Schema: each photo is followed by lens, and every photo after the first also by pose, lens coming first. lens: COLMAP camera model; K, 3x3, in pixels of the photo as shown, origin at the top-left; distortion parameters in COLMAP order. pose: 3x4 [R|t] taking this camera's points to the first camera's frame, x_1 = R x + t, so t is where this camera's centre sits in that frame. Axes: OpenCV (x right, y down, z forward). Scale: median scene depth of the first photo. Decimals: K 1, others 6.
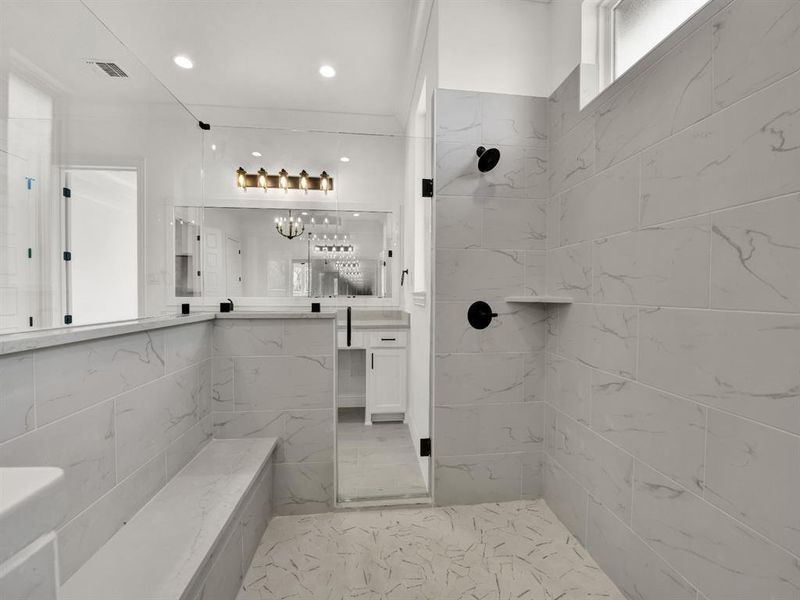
lens RADIAL K [[327.5, 0, 401.8], [0, 327.5, 304.6], [0, 0, 1]] dist [-0.017090, 0.000022]
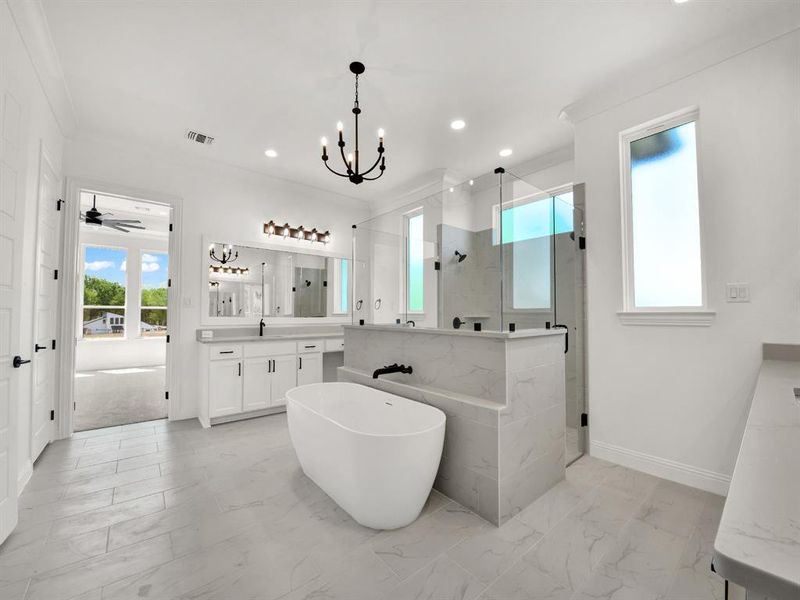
lens RADIAL K [[327.5, 0, 401.8], [0, 327.5, 304.6], [0, 0, 1]] dist [-0.017090, 0.000022]
pose [[0.827080, 0.009416, 0.562006, -0.845272], [0.022206, 0.998532, -0.049409, 0.003504], [-0.561646, 0.053345, 0.825656, -0.415915]]
